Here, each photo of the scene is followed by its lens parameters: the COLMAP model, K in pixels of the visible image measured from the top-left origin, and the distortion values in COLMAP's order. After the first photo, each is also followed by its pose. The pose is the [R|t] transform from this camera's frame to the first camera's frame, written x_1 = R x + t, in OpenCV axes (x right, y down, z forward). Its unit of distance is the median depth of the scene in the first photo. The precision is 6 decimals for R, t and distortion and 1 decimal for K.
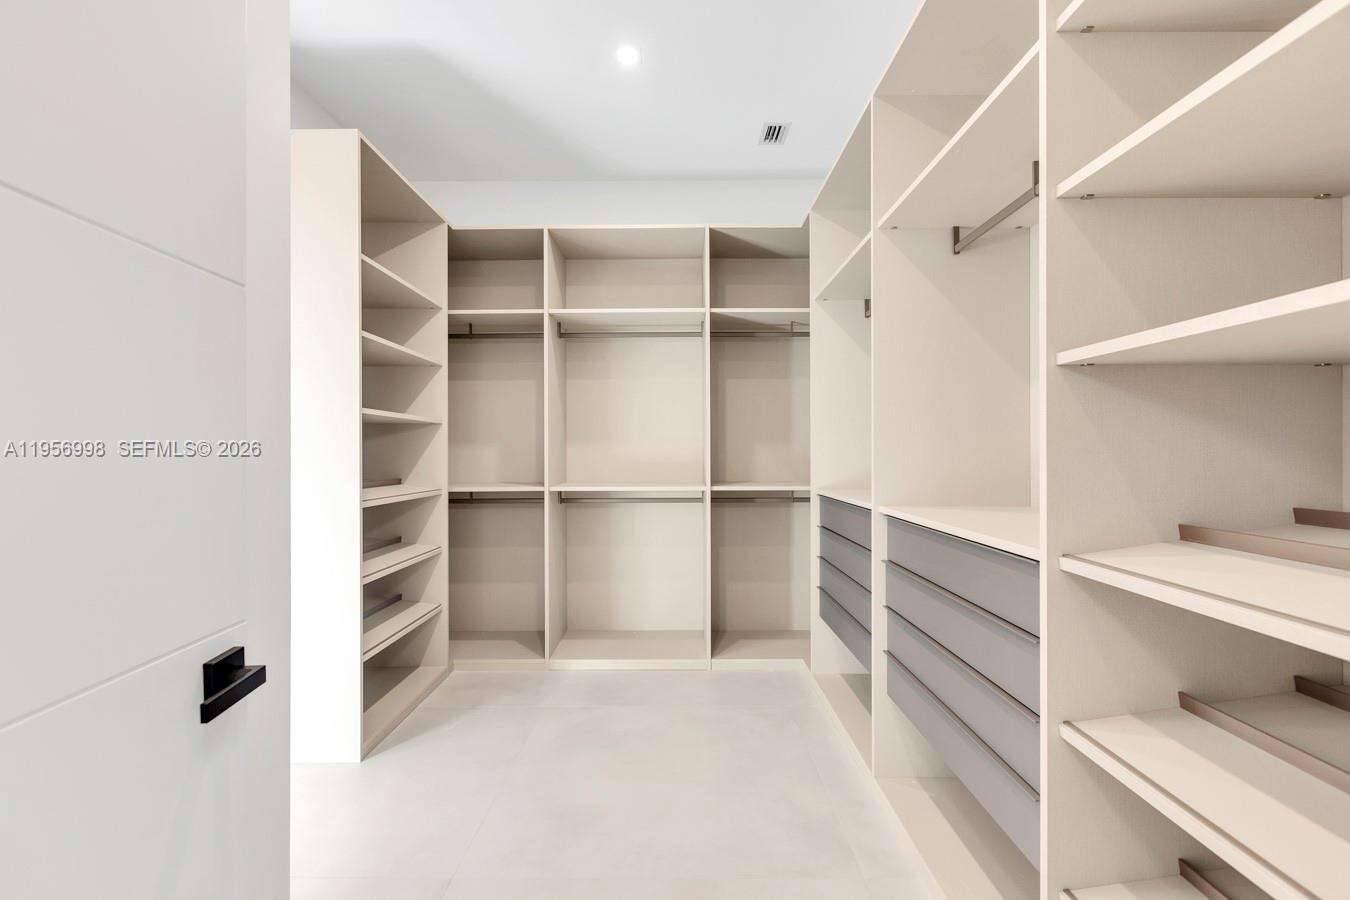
lens RADIAL K [[598.5, 0, 675.0], [0, 598.5, 450.0], [0, 0, 1]] dist [0.001003, 0.000093]
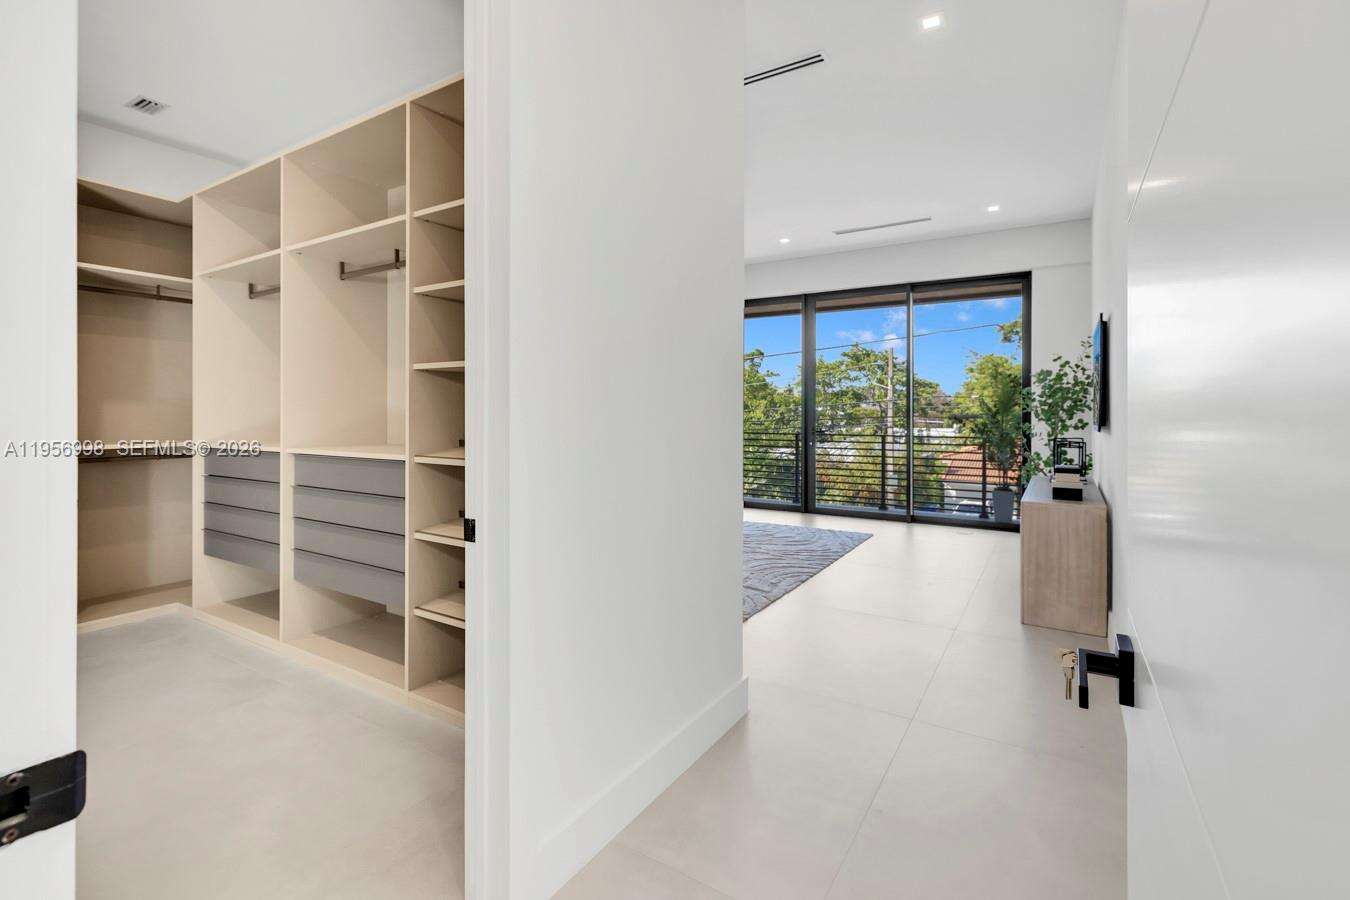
lens RADIAL K [[622.3, 0, 672.7], [0, 622.3, 423.9], [0, 0, 1]] dist [0.000110, -0.000041]
pose [[0.525803, -0.014639, 0.850480, -0.346921], [-0.005208, 0.999778, 0.020429, 0.002224], [-0.850591, -0.015171, 0.525610, -0.437135]]
